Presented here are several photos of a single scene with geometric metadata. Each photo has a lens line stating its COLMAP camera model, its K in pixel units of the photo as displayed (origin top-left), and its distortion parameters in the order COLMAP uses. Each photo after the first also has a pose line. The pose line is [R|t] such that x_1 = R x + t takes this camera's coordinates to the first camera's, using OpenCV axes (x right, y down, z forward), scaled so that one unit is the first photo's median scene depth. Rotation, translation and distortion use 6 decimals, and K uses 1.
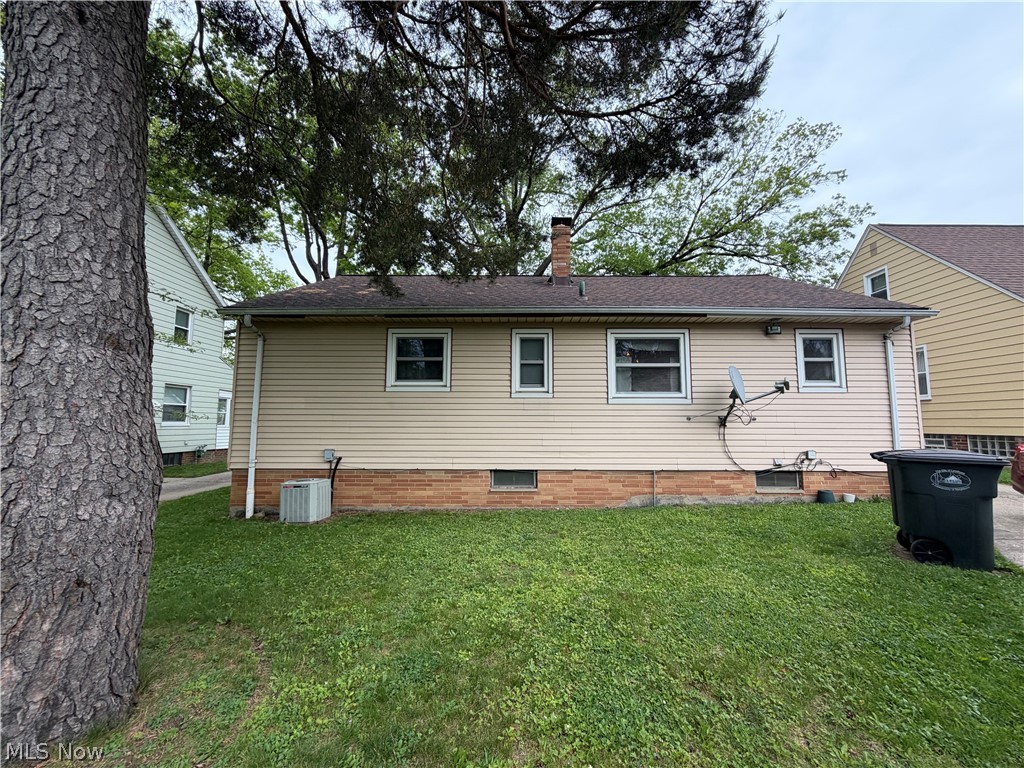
lens RADIAL K [[407.2, 0, 513.2], [0, 407.2, 385.7], [0, 0, 1]] dist [0.004302, -0.000045]
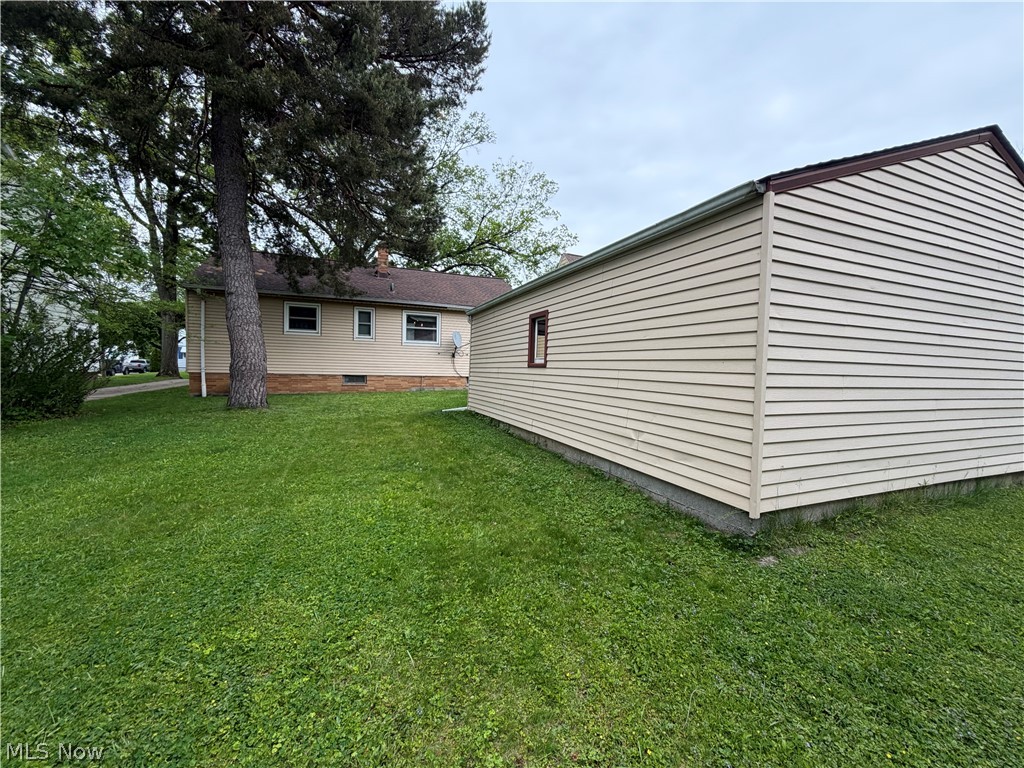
lens RADIAL K [[407.2, 0, 516.7], [0, 407.2, 384.3], [0, 0, 1]] dist [0.004302, -0.000045]
pose [[0.921169, 0.003541, 0.389148, -0.046079], [-0.057453, 0.990239, 0.126990, -0.059158], [-0.384899, -0.139337, 0.912380, -1.216510]]
